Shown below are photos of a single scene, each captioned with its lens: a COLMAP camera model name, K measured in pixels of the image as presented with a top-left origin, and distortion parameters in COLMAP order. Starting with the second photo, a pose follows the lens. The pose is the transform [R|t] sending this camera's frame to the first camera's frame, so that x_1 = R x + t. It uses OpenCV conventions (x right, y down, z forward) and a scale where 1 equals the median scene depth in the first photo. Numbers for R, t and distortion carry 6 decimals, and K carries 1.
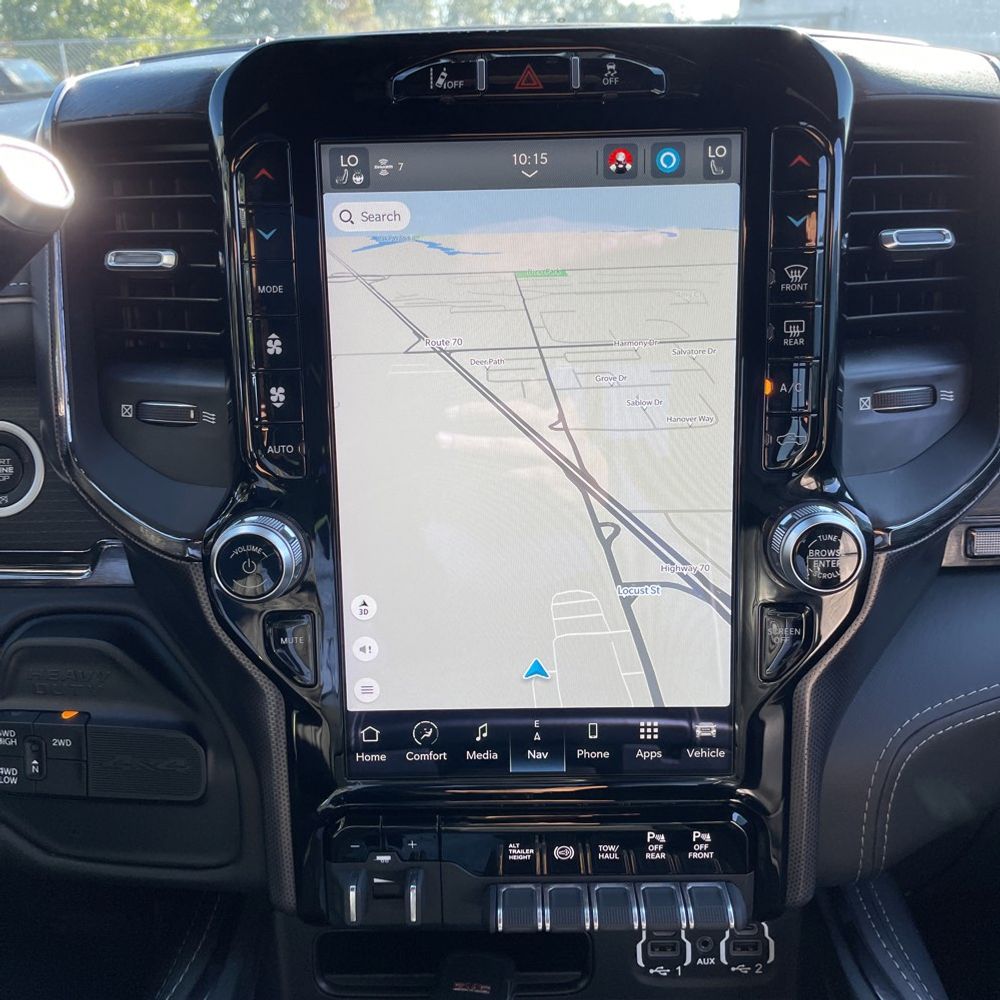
lens RADIAL K [[1005.1, 0, 498.6], [0, 1005.1, 497.8], [0, 0, 1]] dist [0.022658, 0.000000]
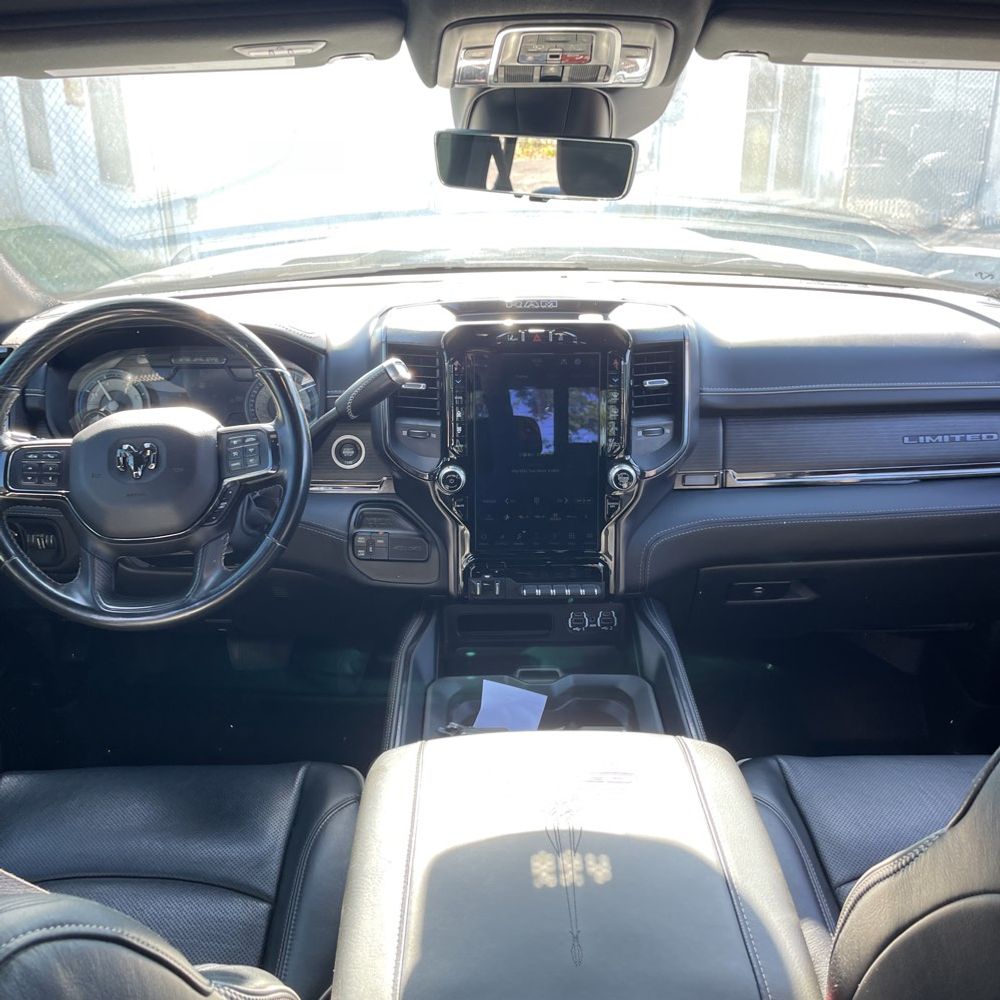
lens RADIAL K [[1005.1, 0, 500.6], [0, 1005.1, 502.0], [0, 0, 1]] dist [0.022658, 0.000000]
pose [[0.999483, 0.009113, 0.030821, -0.173504], [-0.009006, 0.999953, -0.003607, 0.138172], [-0.030852, 0.003327, 0.999518, -2.157773]]
